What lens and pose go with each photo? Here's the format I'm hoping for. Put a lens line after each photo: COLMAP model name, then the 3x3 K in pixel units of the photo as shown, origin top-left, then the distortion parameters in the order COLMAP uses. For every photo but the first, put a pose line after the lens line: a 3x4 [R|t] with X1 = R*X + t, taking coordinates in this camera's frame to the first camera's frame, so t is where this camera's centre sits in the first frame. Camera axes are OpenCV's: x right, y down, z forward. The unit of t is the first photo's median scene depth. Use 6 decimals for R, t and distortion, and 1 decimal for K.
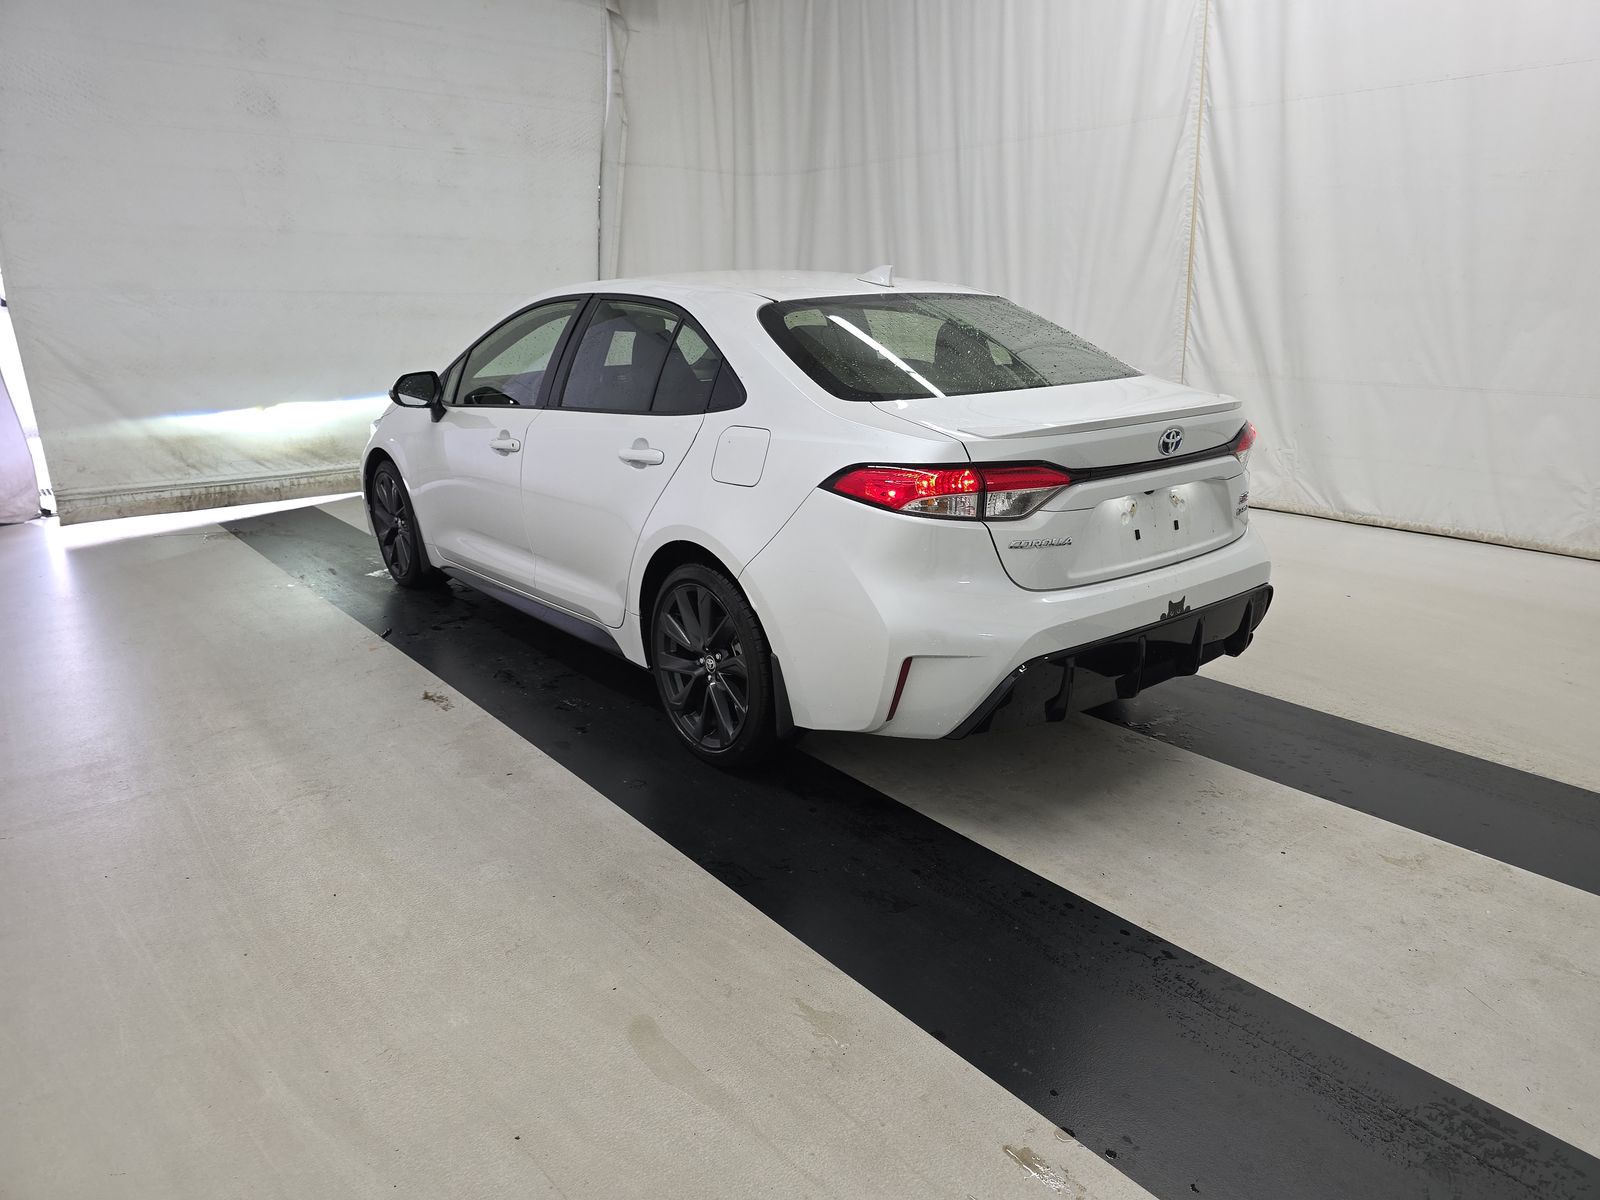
lens RADIAL K [[1072.7, 0, 809.2], [0, 1072.7, 600.5], [0, 0, 1]] dist [0.063148, -0.066905]
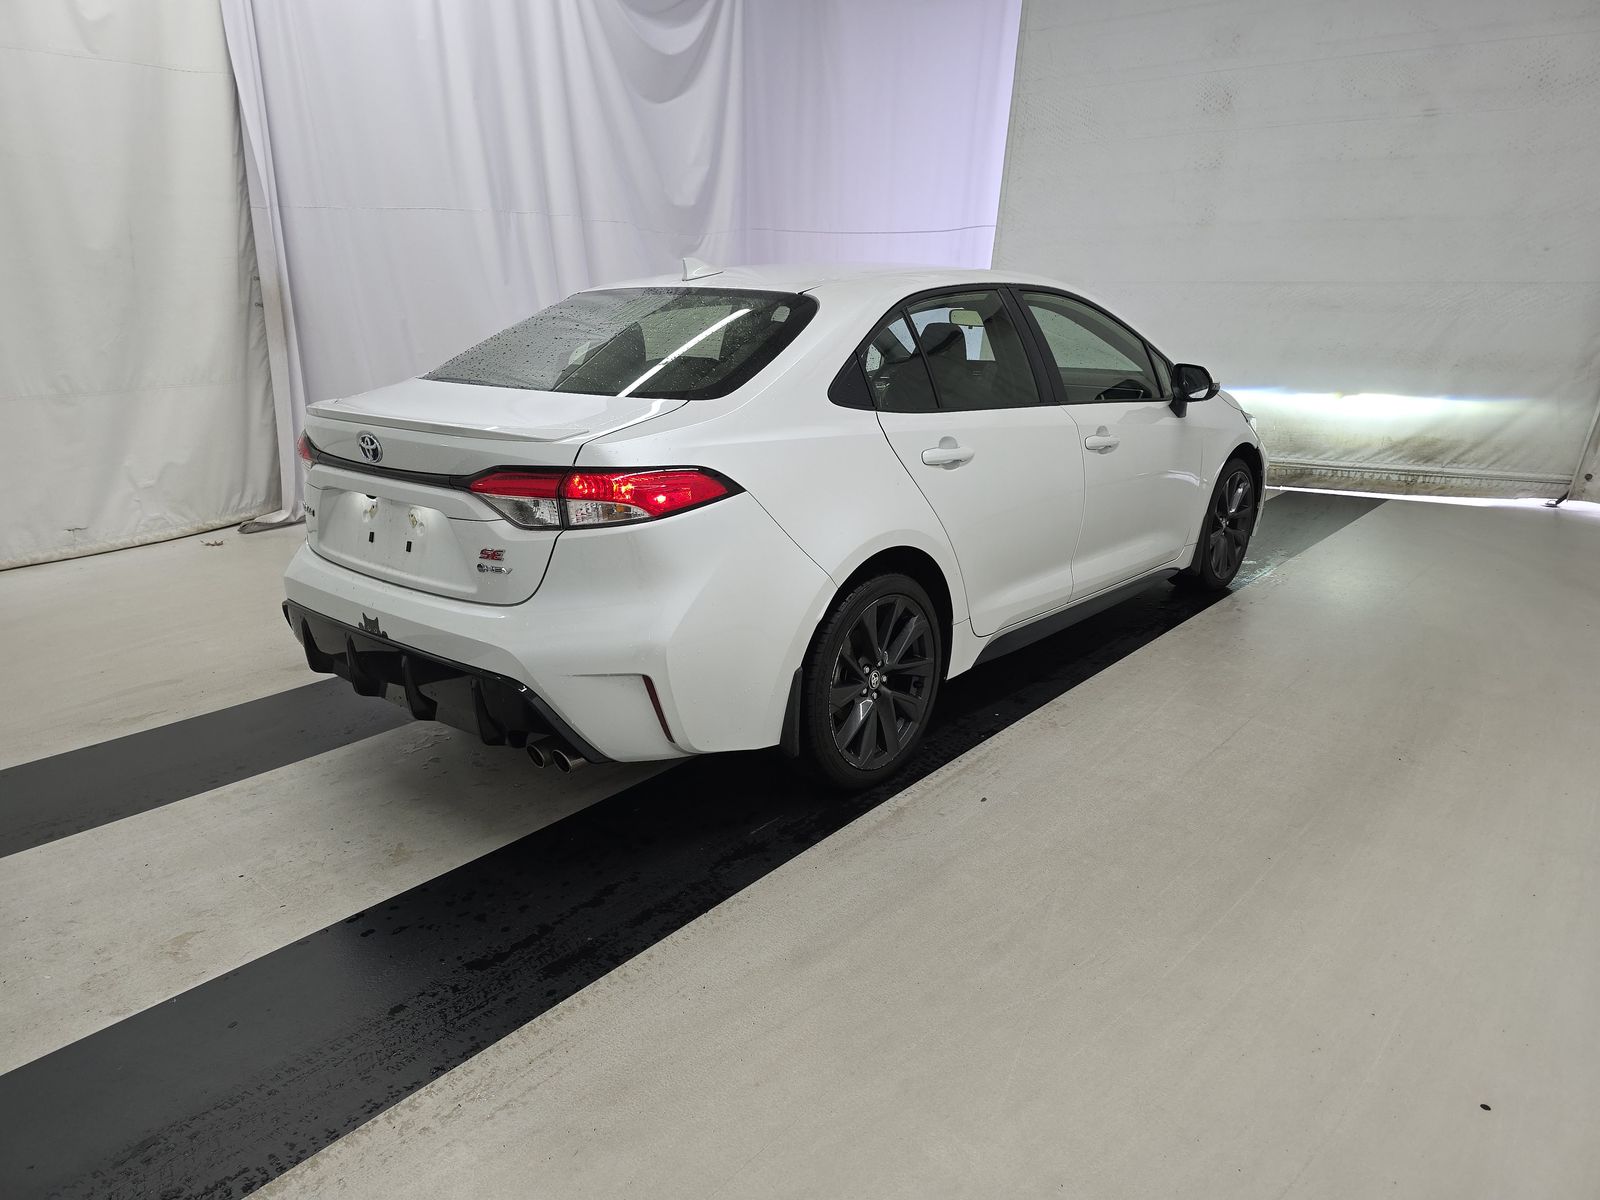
lens RADIAL K [[1066.9, 0, 807.4], [0, 1066.9, 600.0], [0, 0, 1]] dist [0.060171, -0.053860]
pose [[0.201938, 0.281248, -0.938148, 0.524913], [-0.268524, 0.937075, 0.223126, -0.132236], [0.941868, 0.206857, 0.264753, 0.448330]]
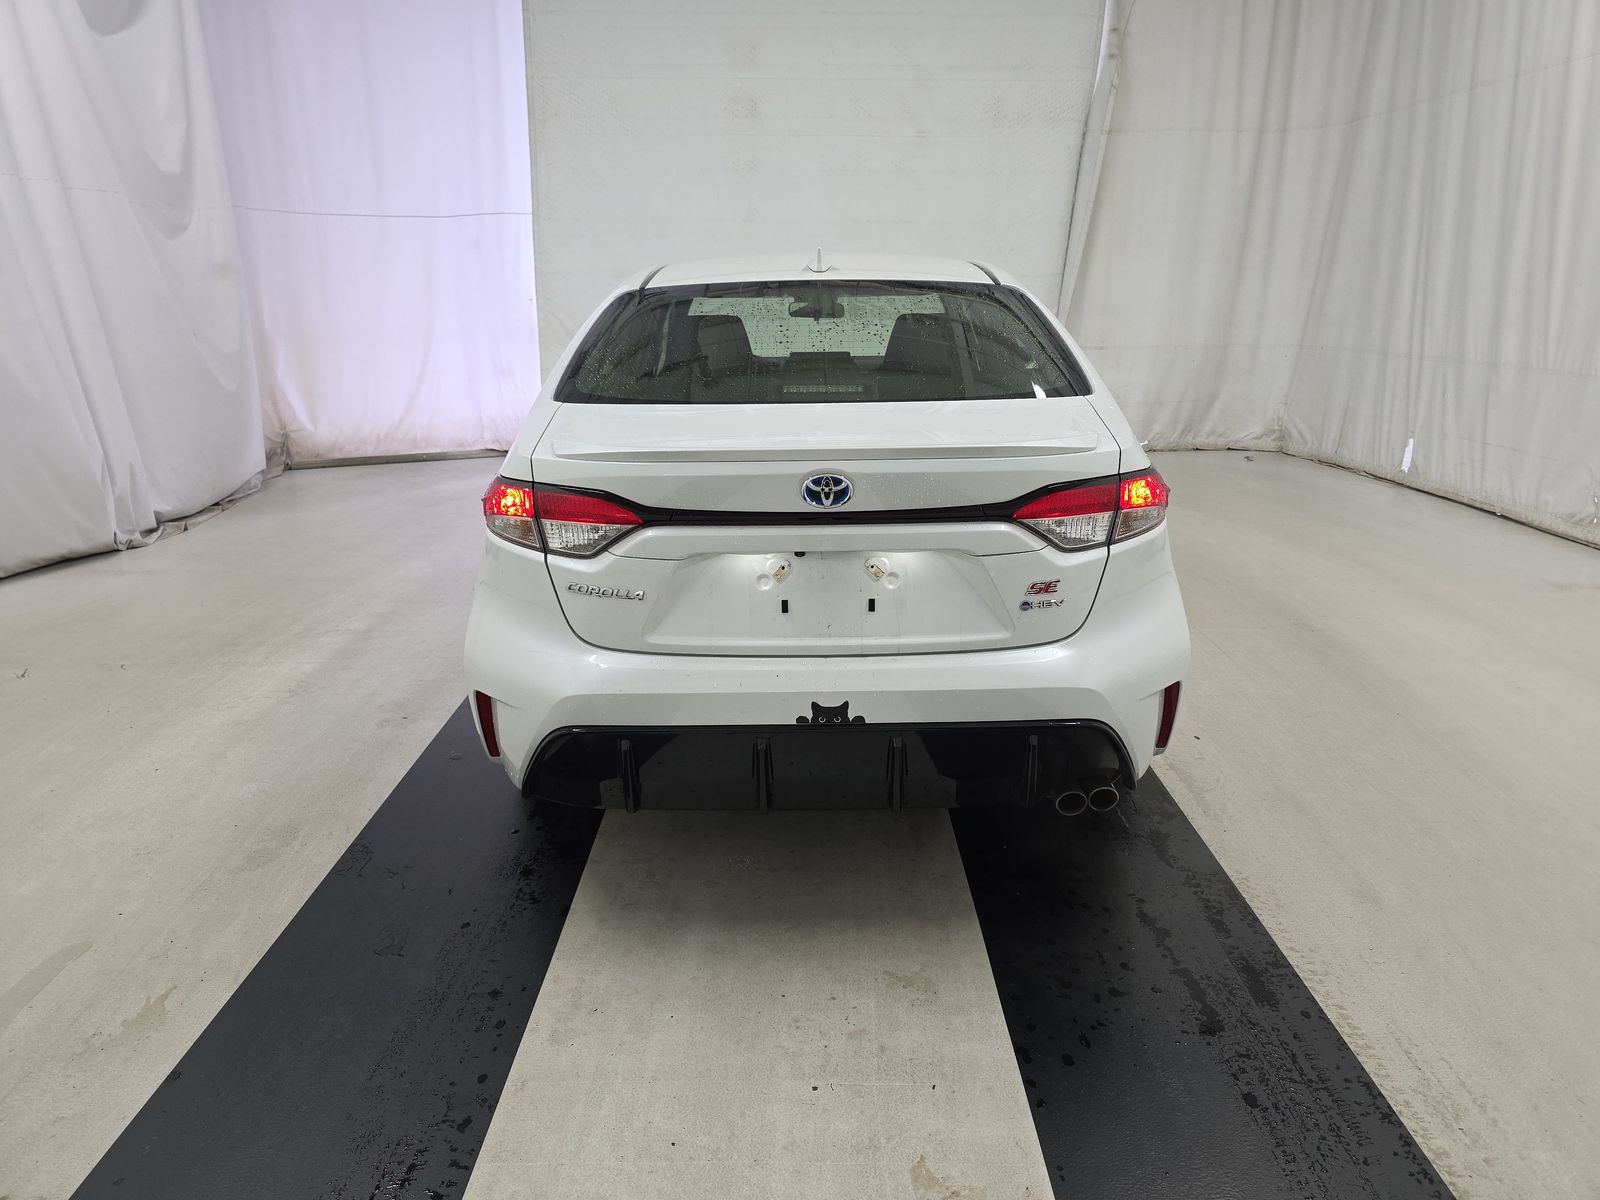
lens RADIAL K [[1066.9, 0, 807.4], [0, 1066.9, 600.0], [0, 0, 1]] dist [0.060171, -0.053860]
pose [[0.783355, 0.181711, -0.594421, 0.303189], [-0.169764, 0.982501, 0.076622, -0.050053], [0.597943, 0.040889, 0.800495, 0.163456]]
